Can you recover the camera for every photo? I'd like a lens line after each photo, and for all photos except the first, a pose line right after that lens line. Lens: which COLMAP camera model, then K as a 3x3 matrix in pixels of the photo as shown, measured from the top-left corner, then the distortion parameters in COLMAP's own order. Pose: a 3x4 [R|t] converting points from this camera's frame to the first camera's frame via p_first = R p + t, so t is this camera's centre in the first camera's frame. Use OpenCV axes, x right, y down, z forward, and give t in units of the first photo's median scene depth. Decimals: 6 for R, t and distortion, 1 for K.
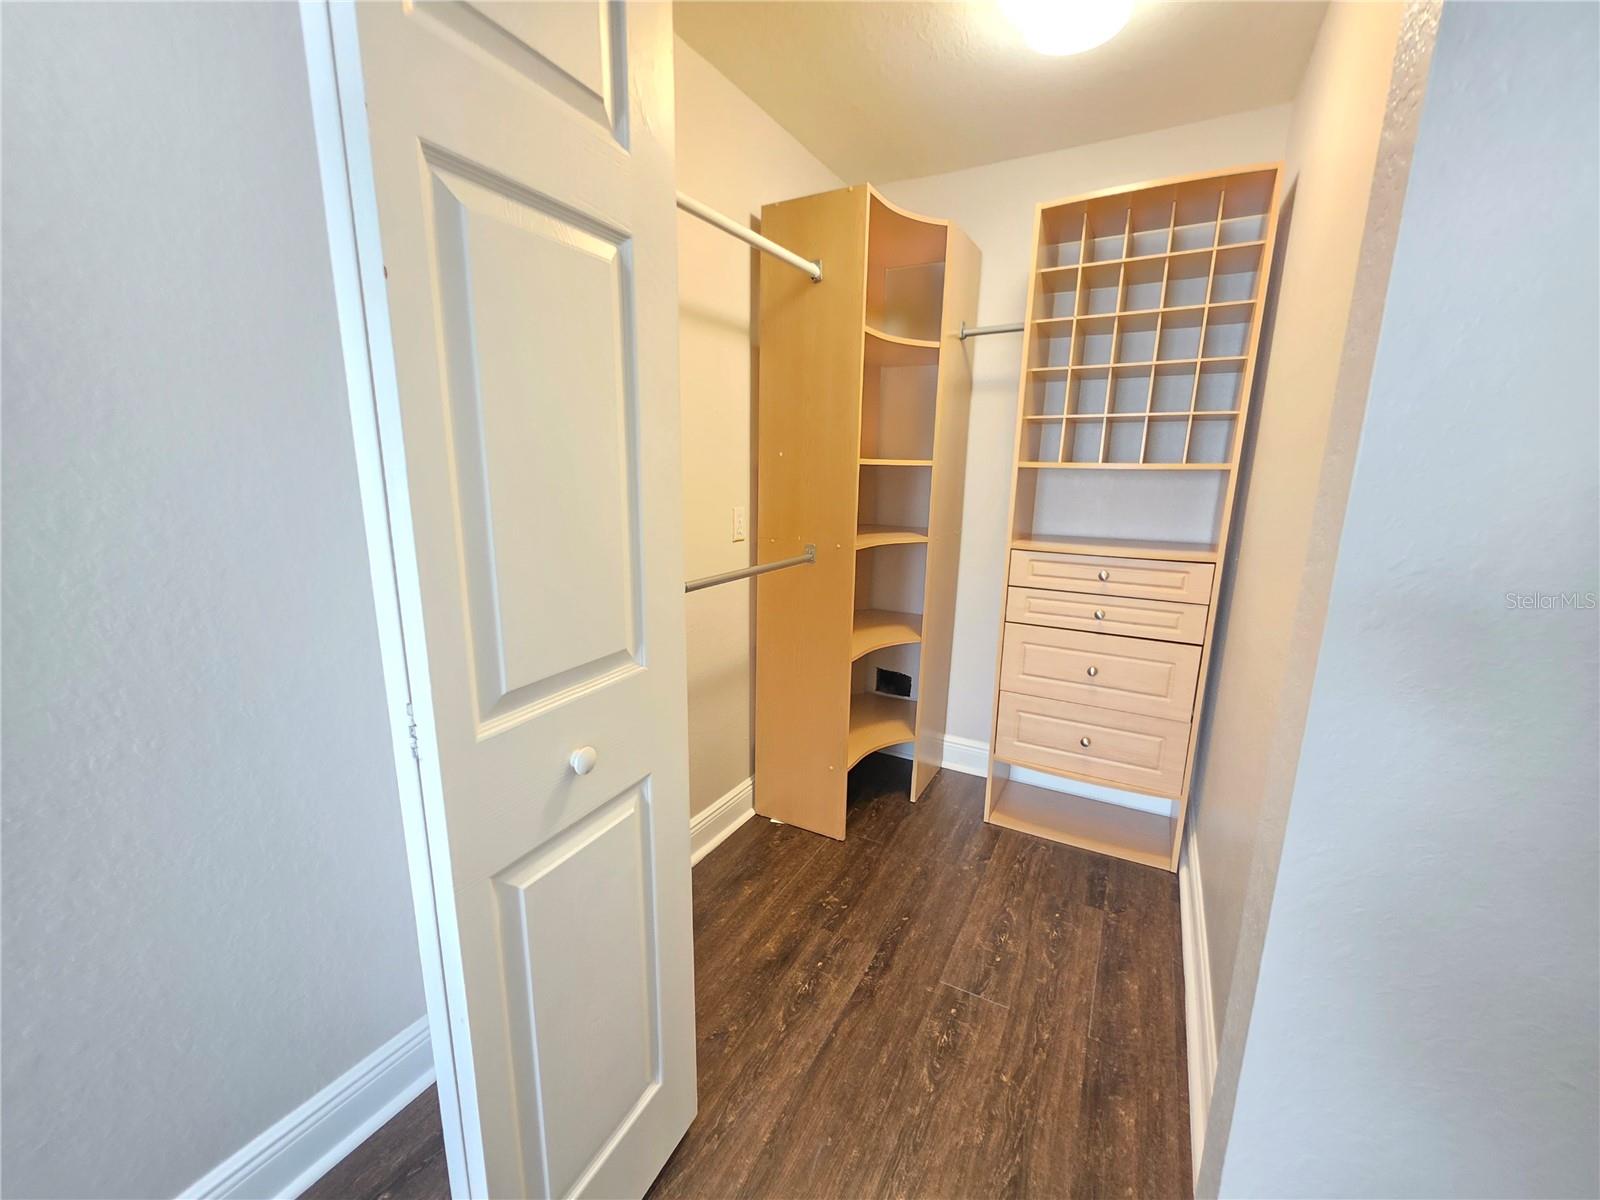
lens RADIAL K [[638.6, 0, 800.0], [0, 638.6, 600.0], [0, 0, 1]] dist [-0.001682, -0.000137]
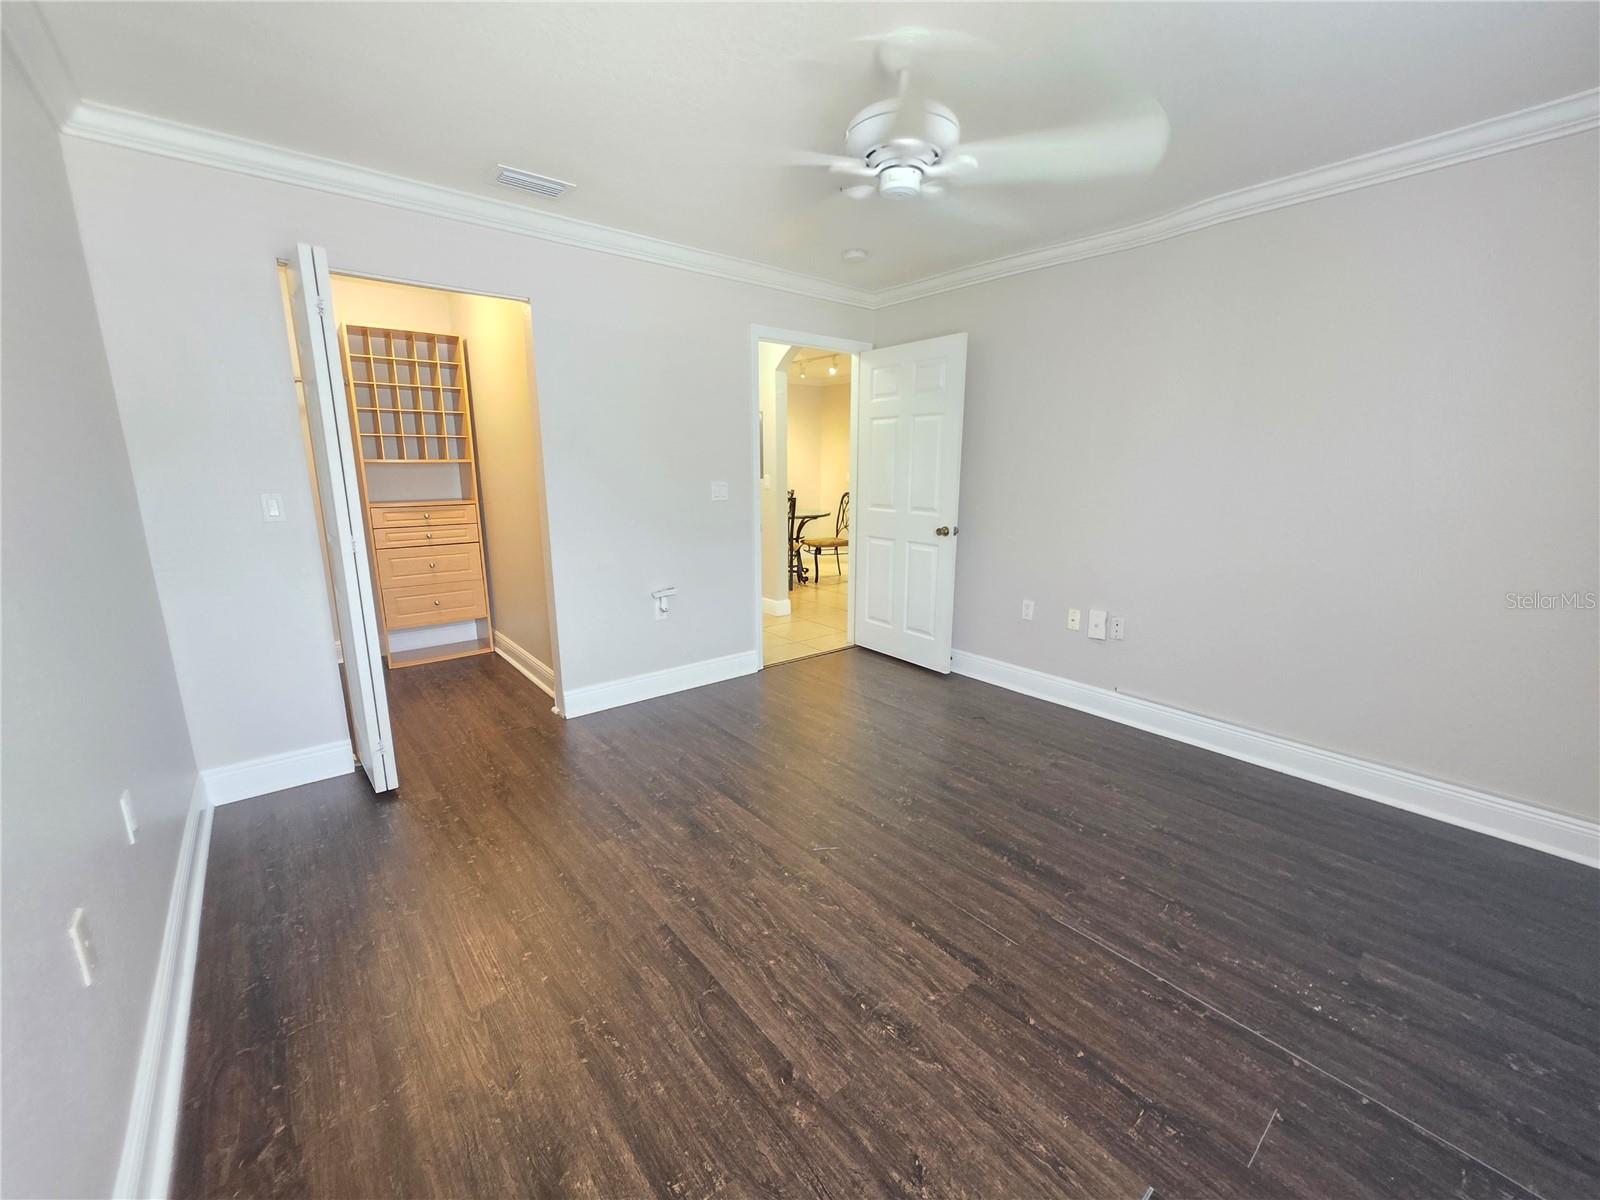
lens RADIAL K [[638.6, 0, 800.0], [0, 638.6, 600.0], [0, 0, 1]] dist [-0.001682, -0.000137]
pose [[0.373245, -0.210435, 0.903552, -0.919168], [0.197794, 0.969593, 0.144109, 0.155304], [-0.906403, 0.124929, 0.403518, -0.808548]]
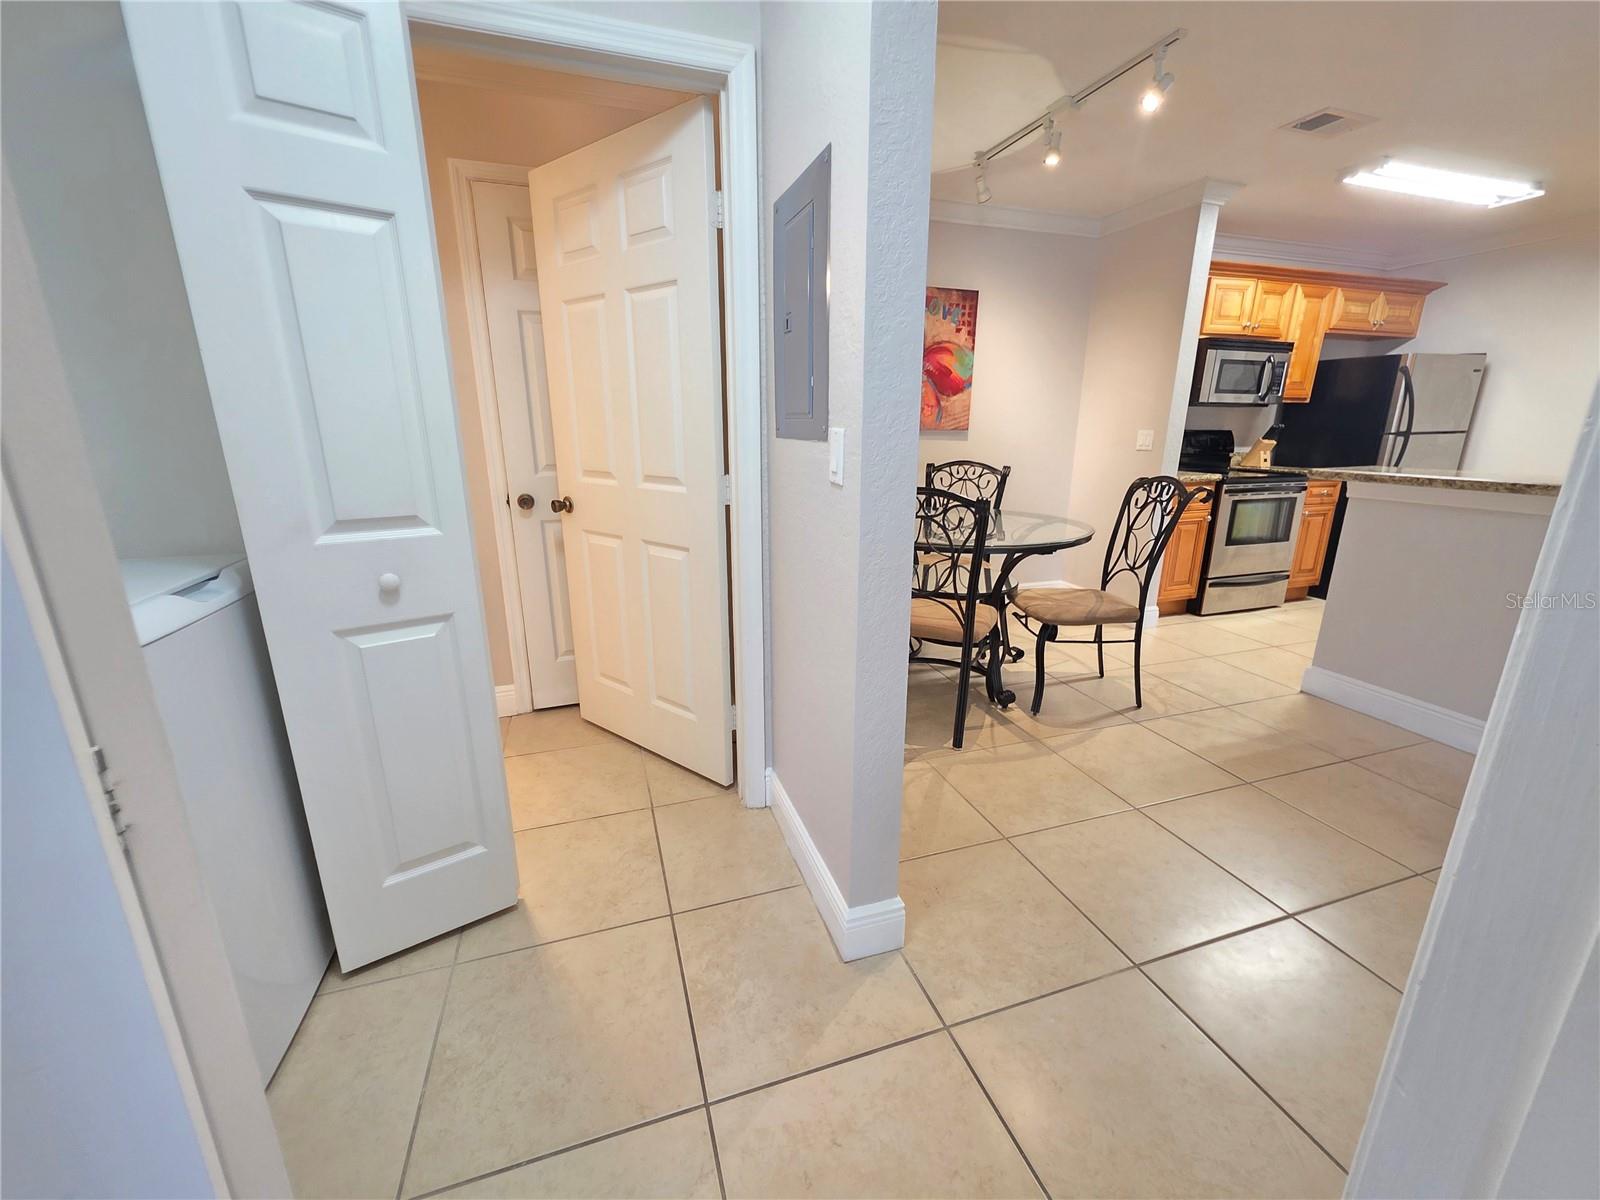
lens RADIAL K [[638.6, 0, 800.0], [0, 638.6, 600.0], [0, 0, 1]] dist [-0.001682, -0.000137]
pose [[0.675779, -0.210720, 0.706343, 0.958051], [0.162331, 0.977285, 0.136242, 0.087277], [-0.719007, 0.022592, 0.694635, -0.113311]]
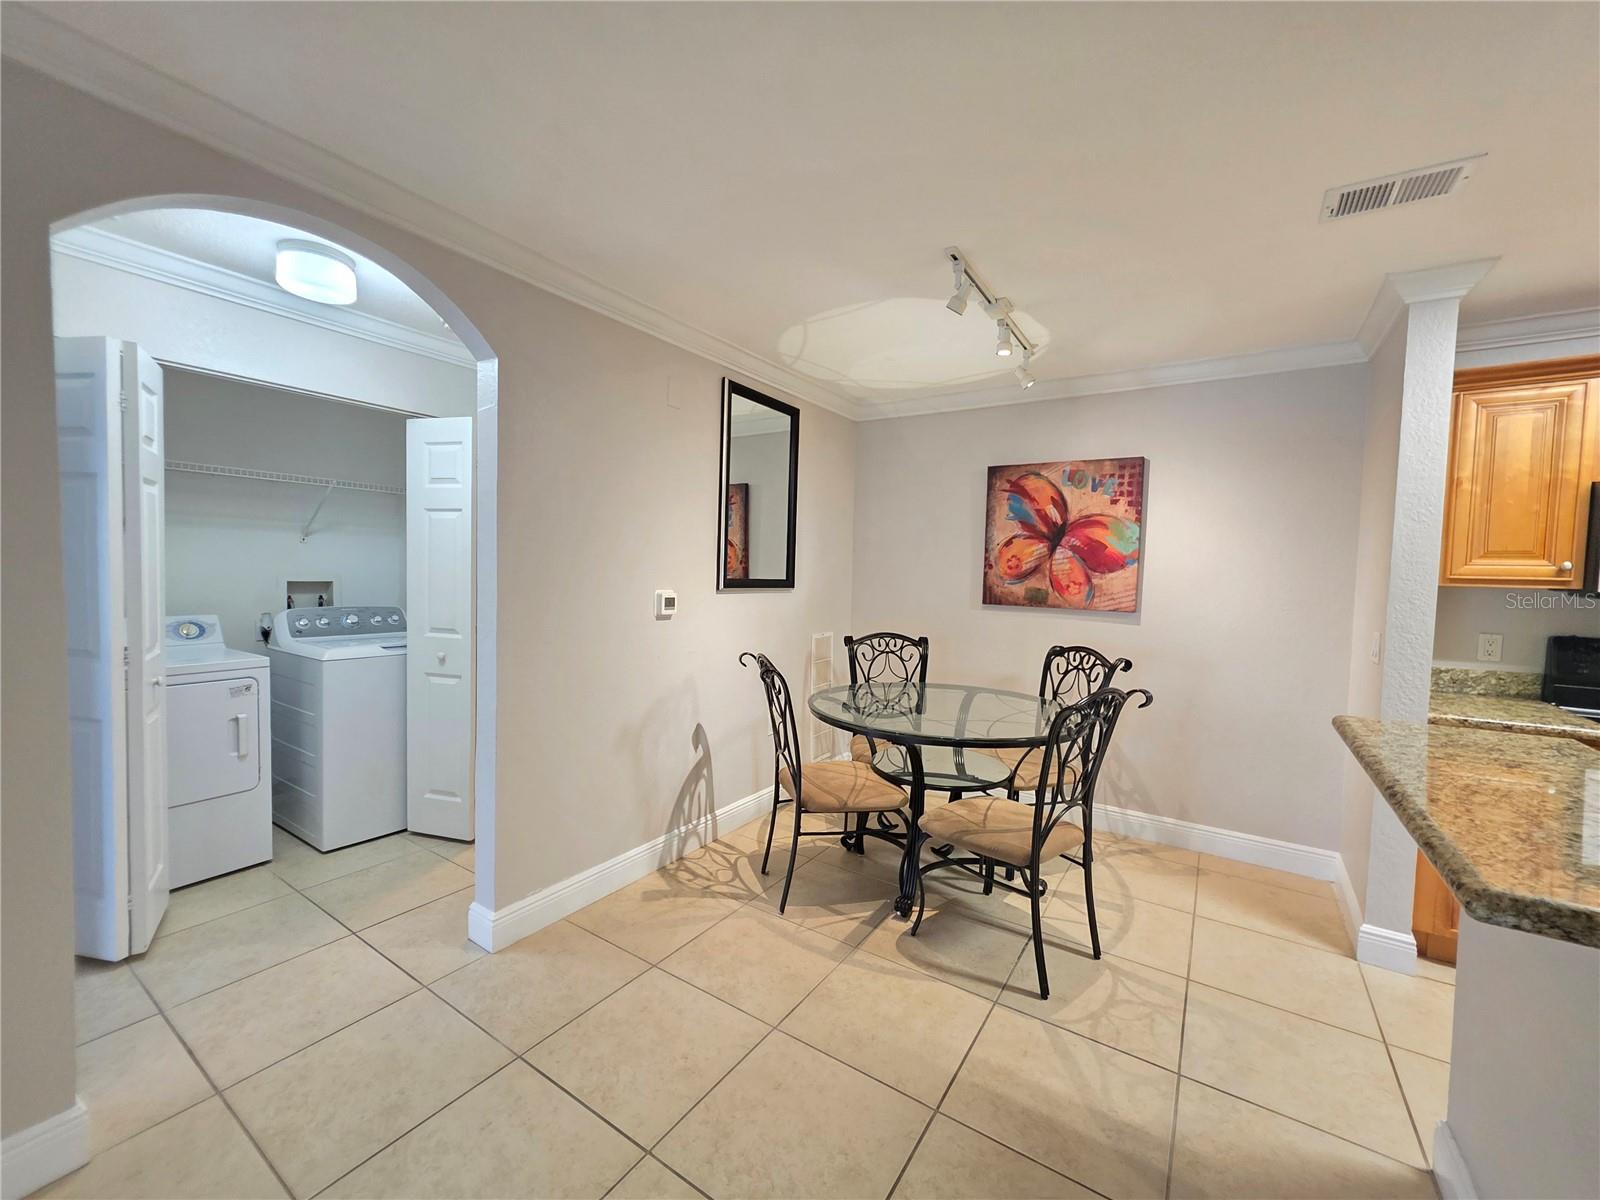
lens RADIAL K [[638.6, 0, 800.0], [0, 638.6, 600.0], [0, 0, 1]] dist [-0.001682, -0.000137]
pose [[0.996757, 0.013414, -0.079340, 2.037379], [-0.026472, 0.985786, -0.165907, 0.182287], [0.075987, 0.167469, 0.982945, -0.763158]]
